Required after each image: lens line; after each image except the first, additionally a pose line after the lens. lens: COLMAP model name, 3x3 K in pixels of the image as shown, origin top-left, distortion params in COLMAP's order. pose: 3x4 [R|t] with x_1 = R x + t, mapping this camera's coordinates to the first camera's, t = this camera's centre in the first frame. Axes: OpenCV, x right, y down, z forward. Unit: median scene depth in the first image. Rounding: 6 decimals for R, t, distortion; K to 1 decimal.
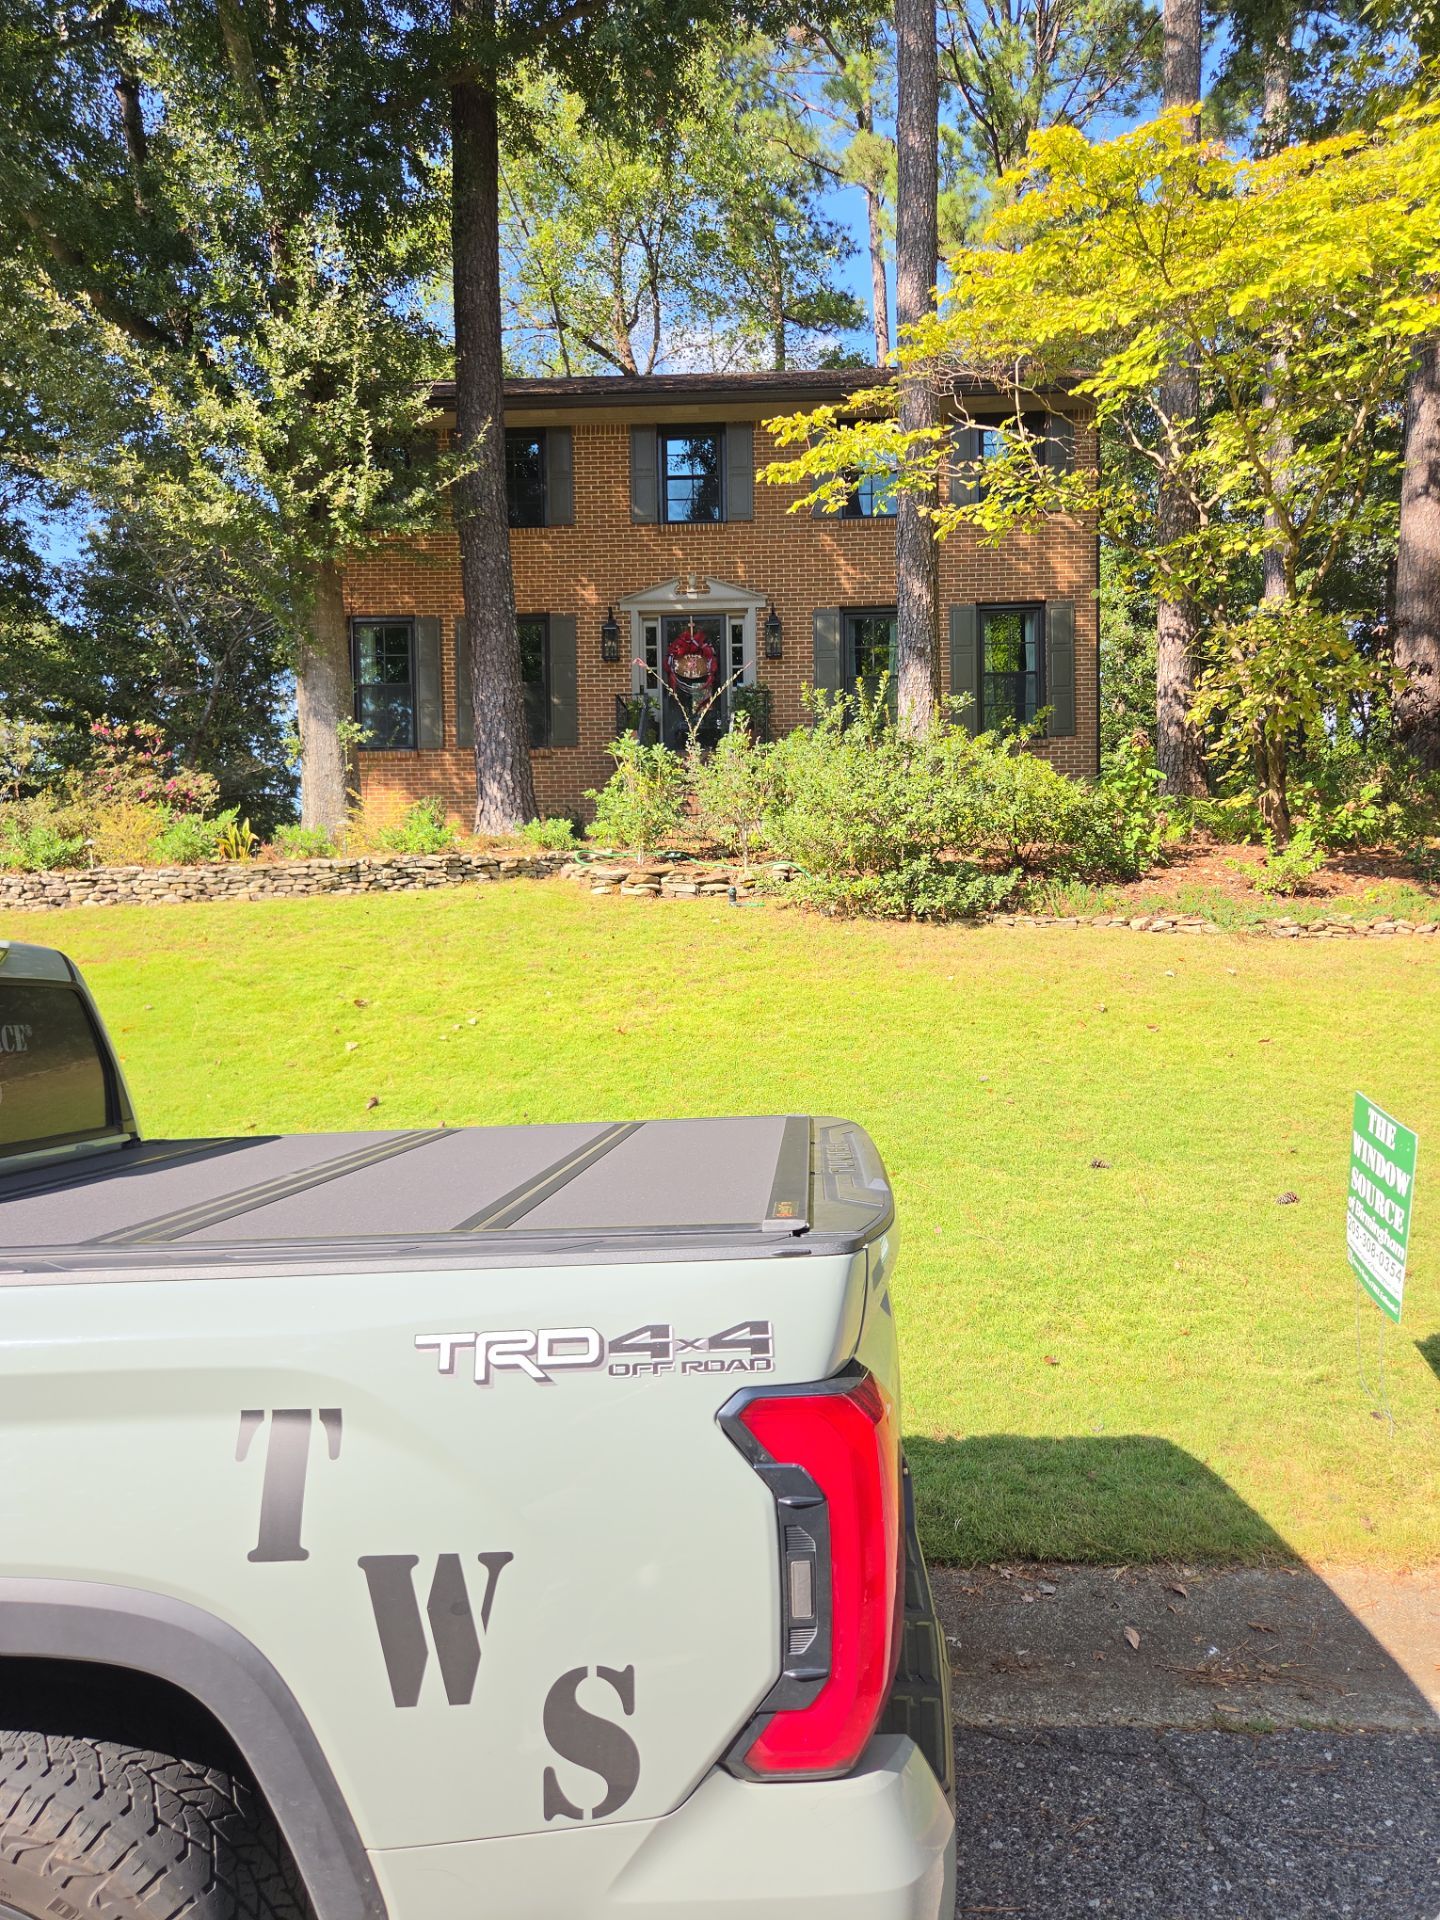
lens RADIAL K [[1302.0, 0, 728.9], [0, 1302.0, 981.9], [0, 0, 1]] dist [0.078059, -0.100061]
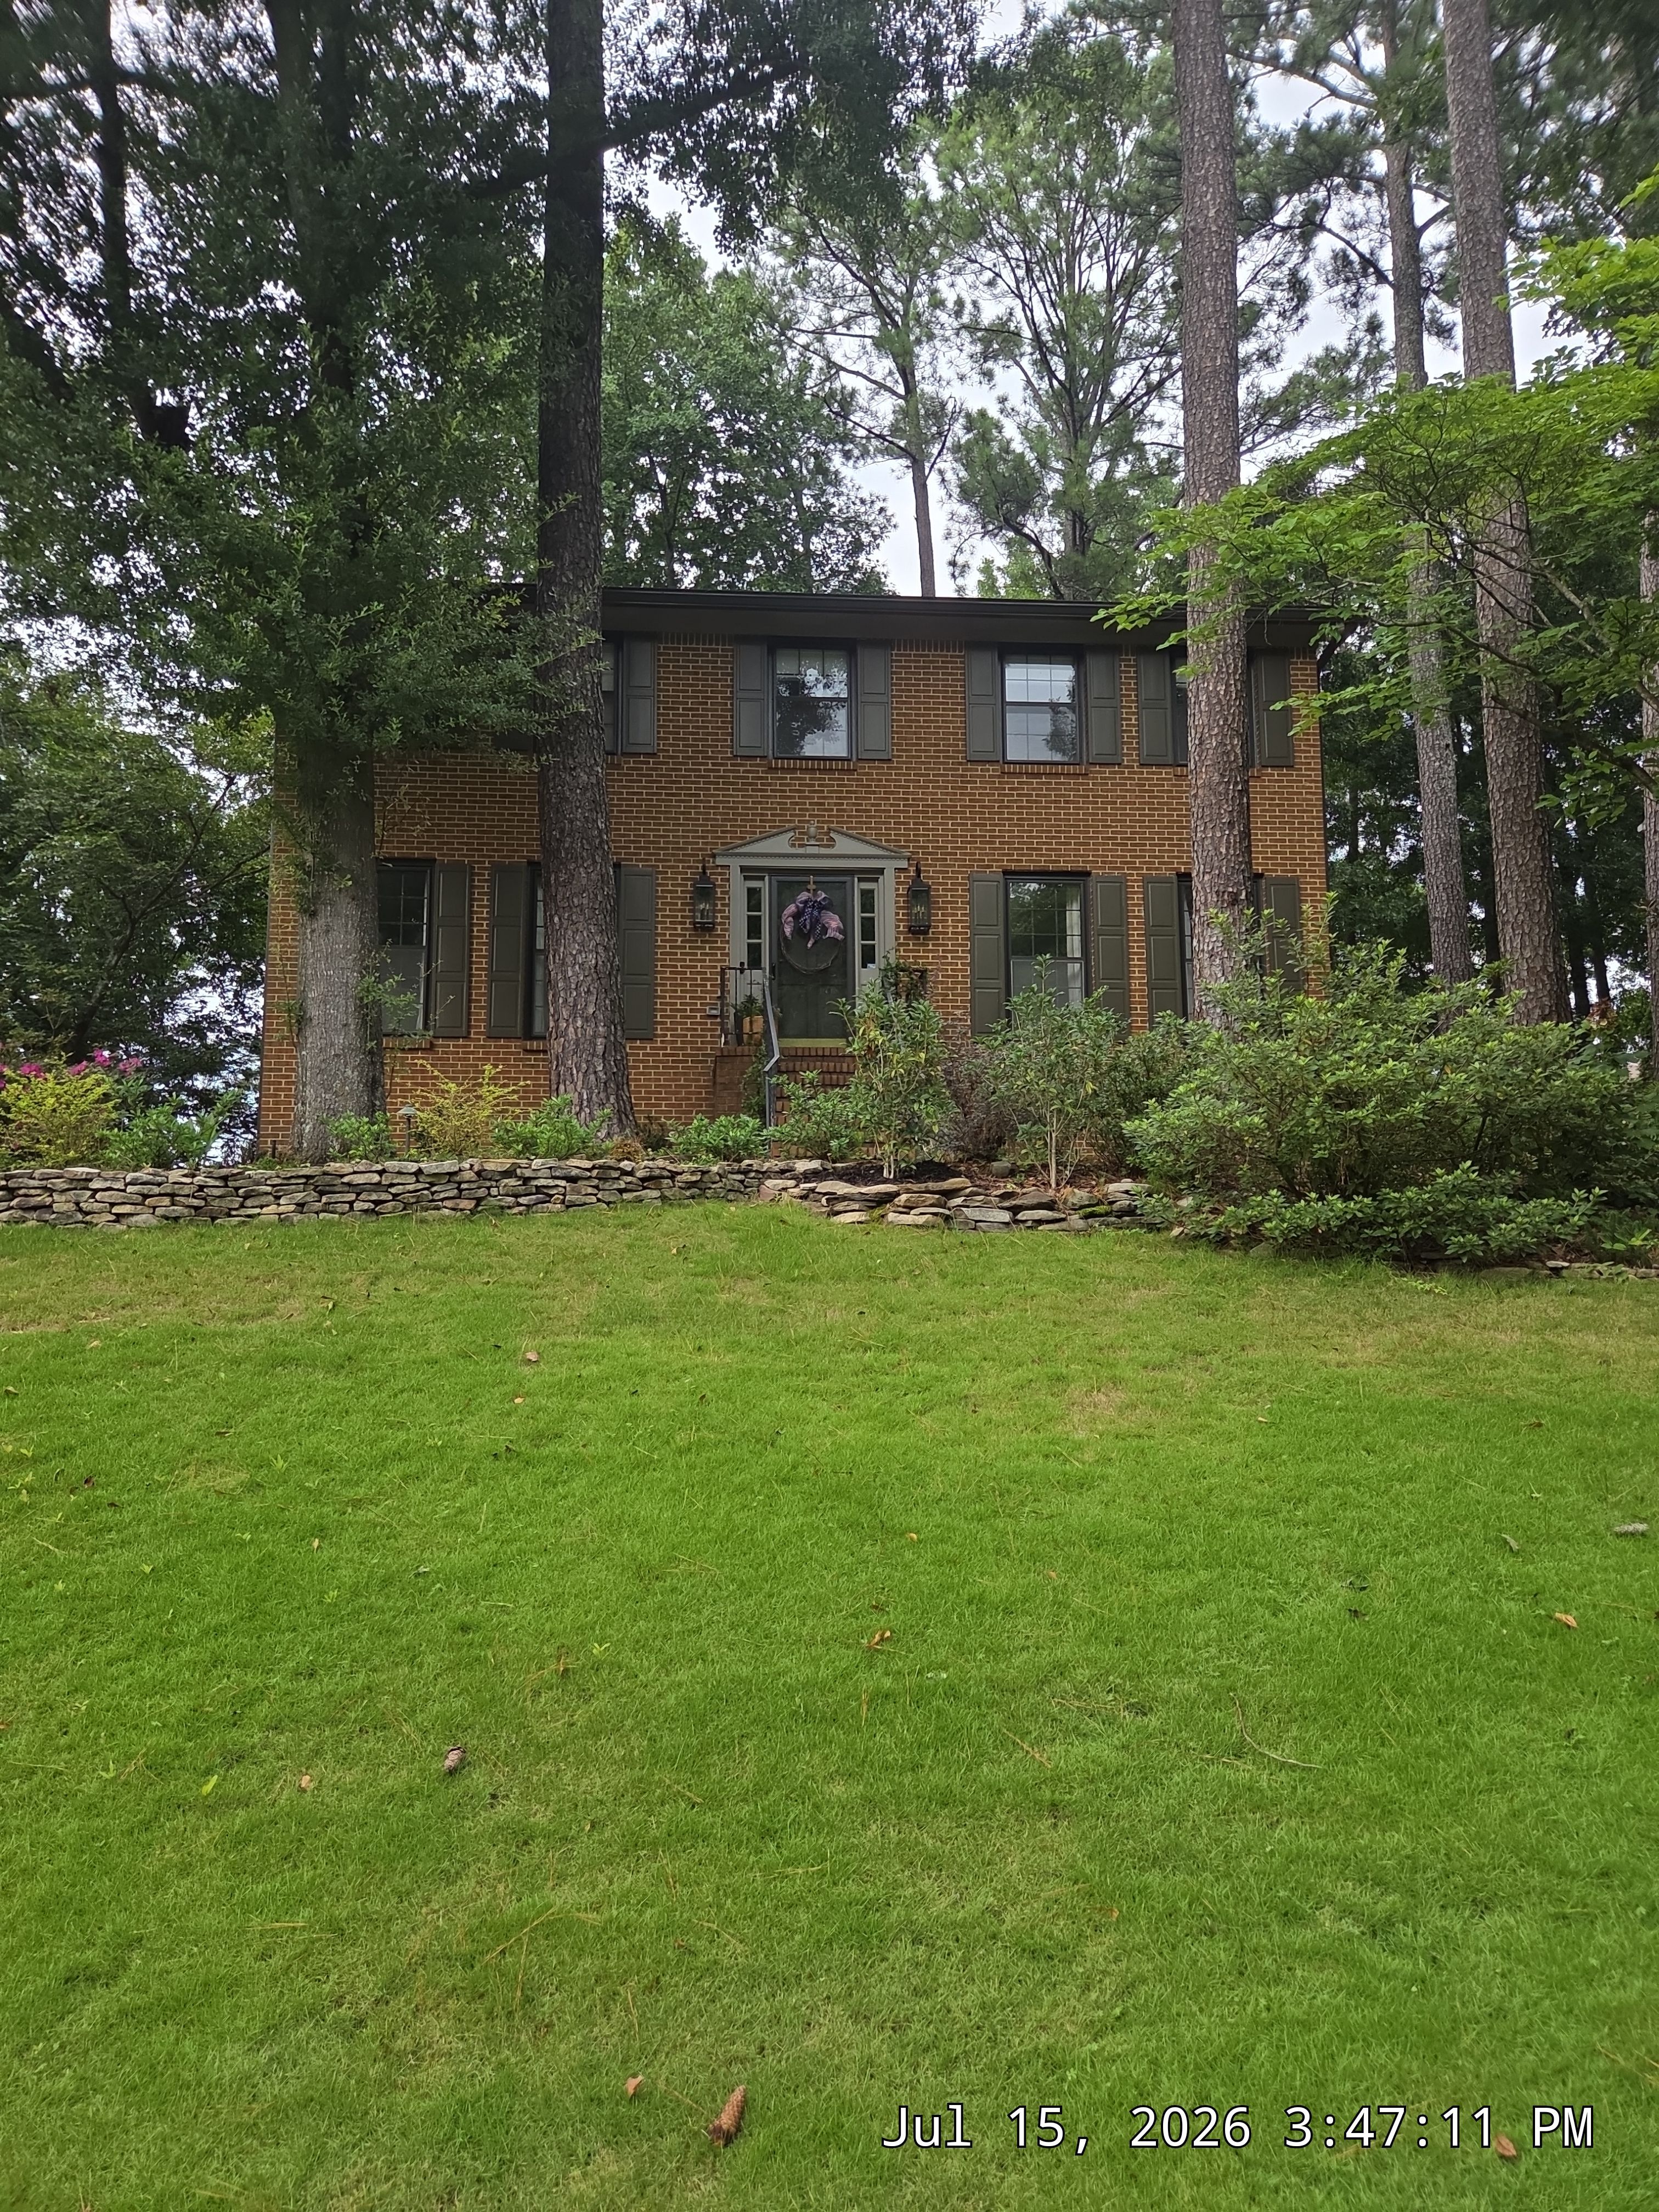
lens RADIAL K [[1502.1, 0, 817.3], [0, 1502.1, 1116.2], [0, 0, 1]] dist [0.071630, -0.065670]
pose [[0.993718, 0.023938, 0.109321, -0.173898], [-0.005841, 0.986618, -0.162944, -0.000232], [-0.111758, 0.161282, 0.980560, 0.251406]]
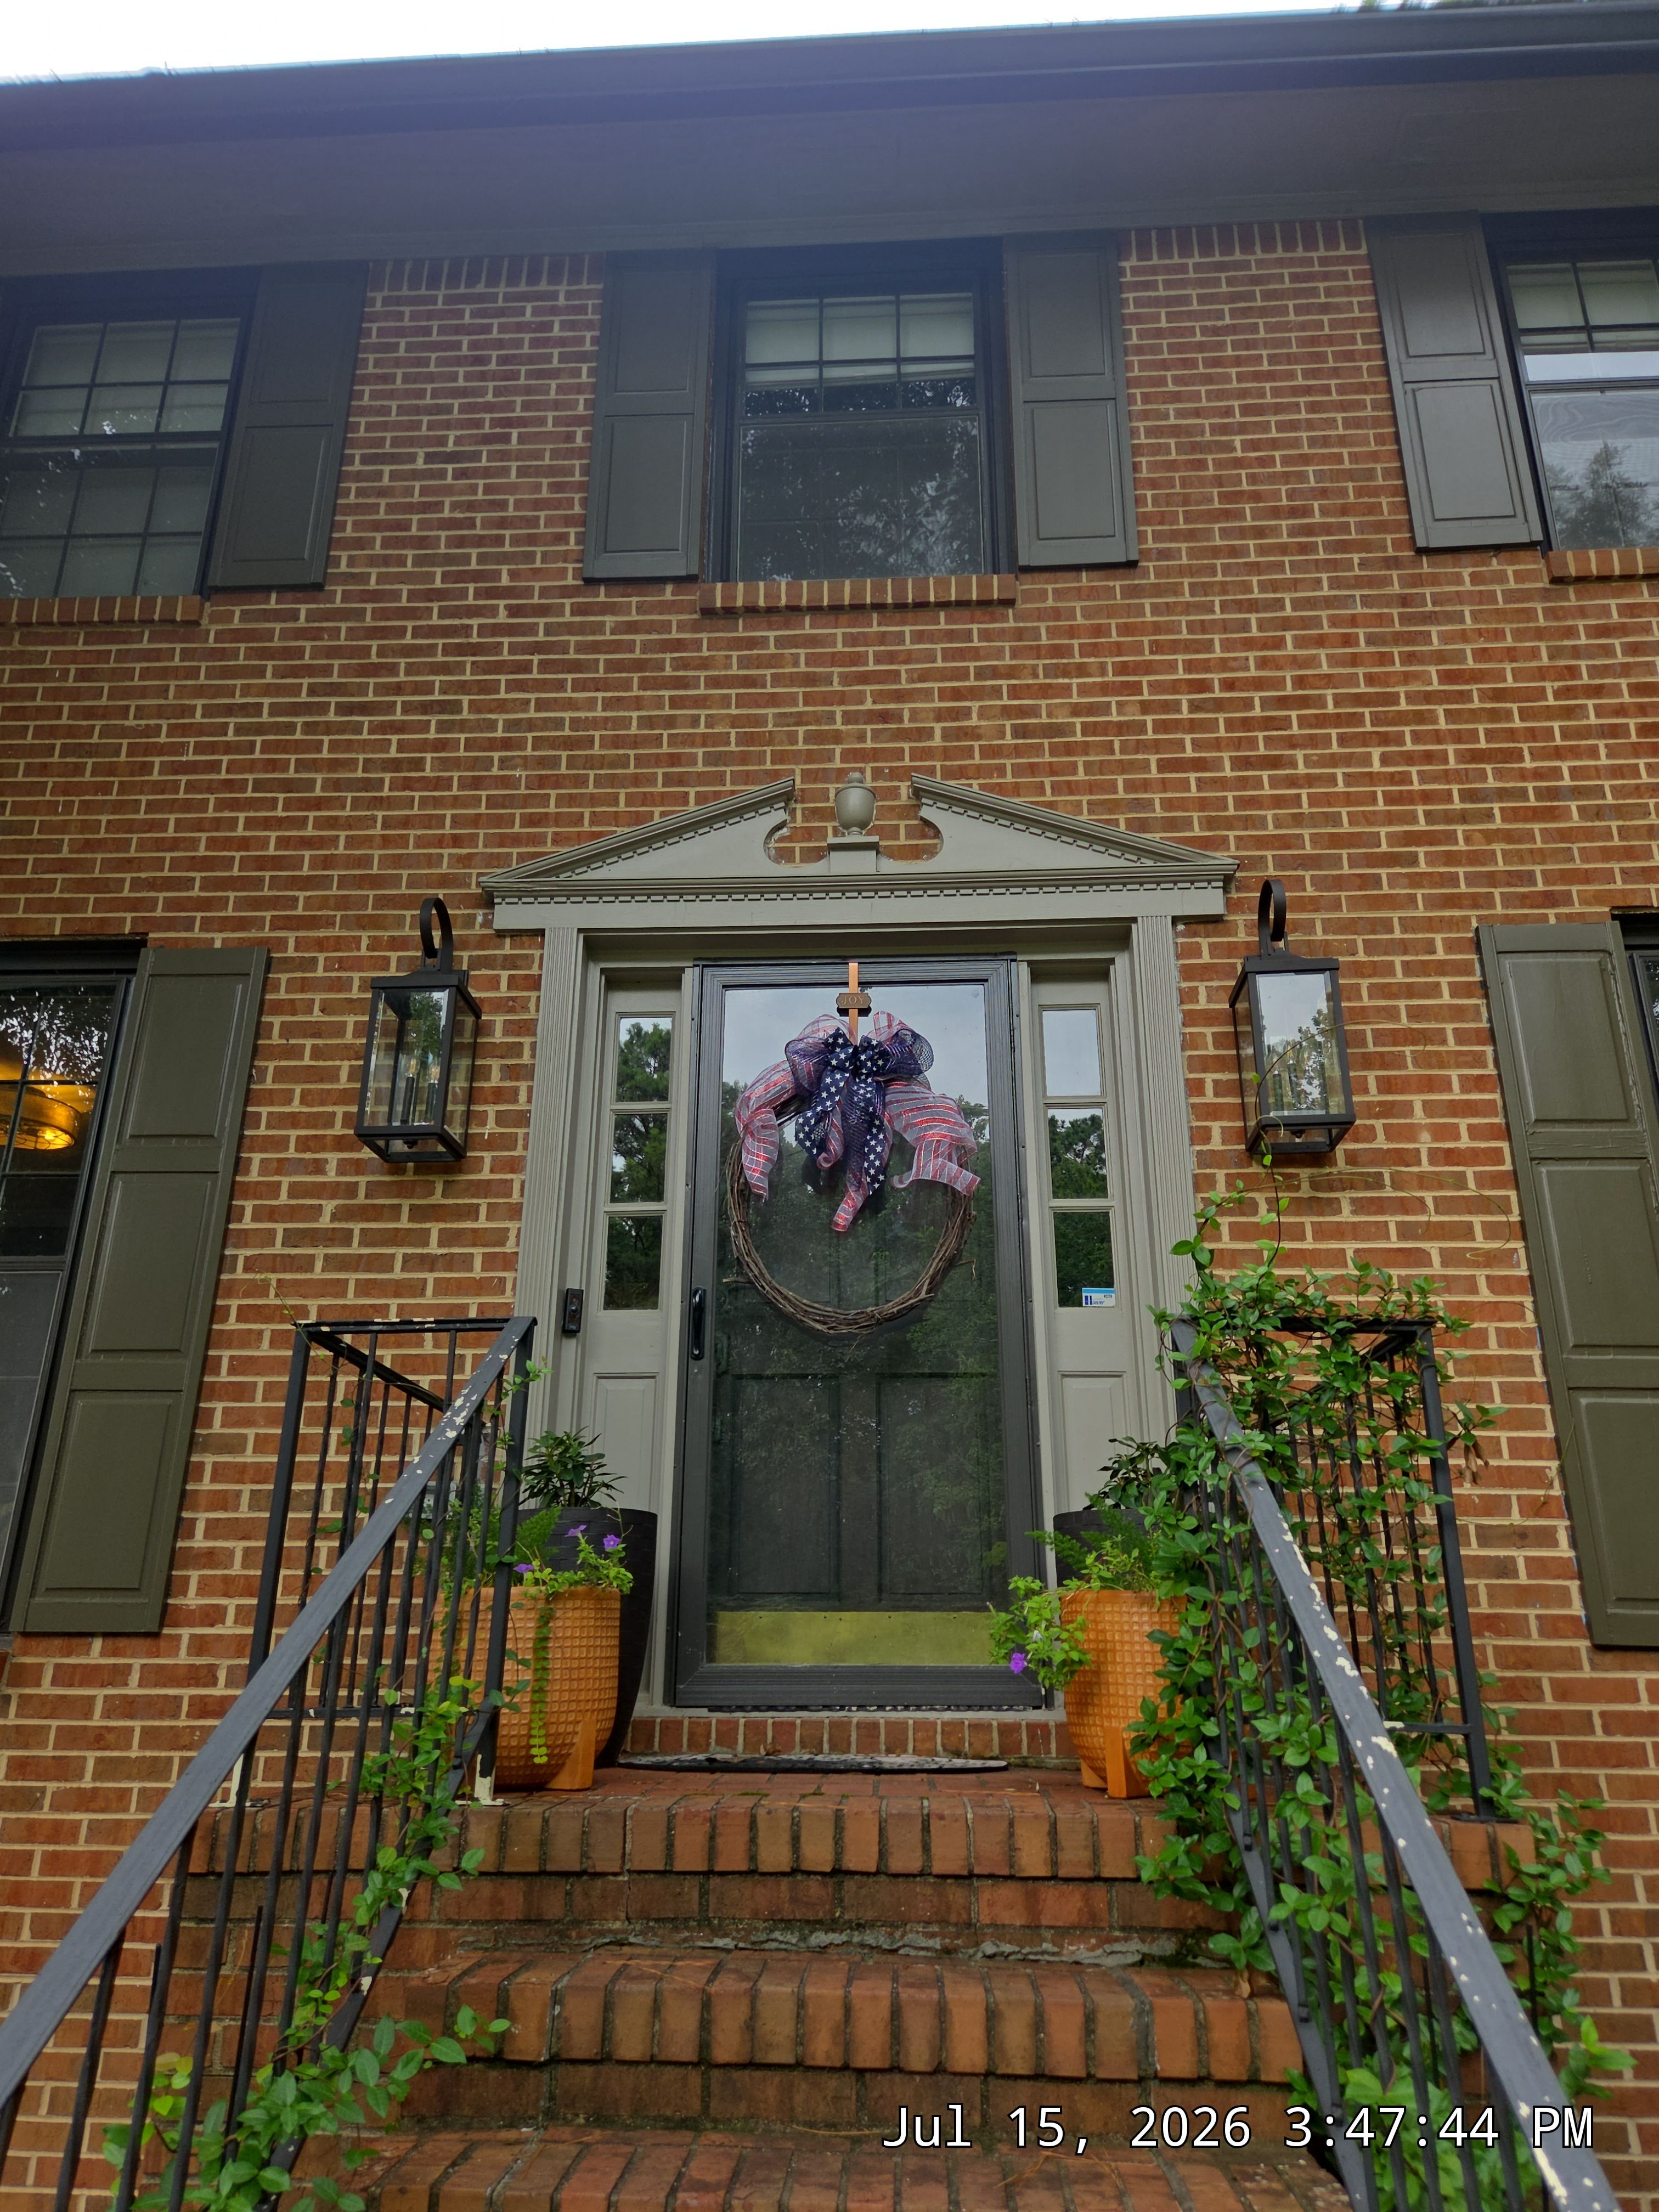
lens RADIAL K [[1502.1, 0, 817.3], [0, 1502.1, 1116.2], [0, 0, 1]] dist [0.071630, -0.065670]
pose [[0.999467, 0.013660, -0.029662, -0.038633], [-0.023527, 0.931119, -0.363955, -0.259447], [0.022647, 0.364459, 0.930944, 1.190325]]
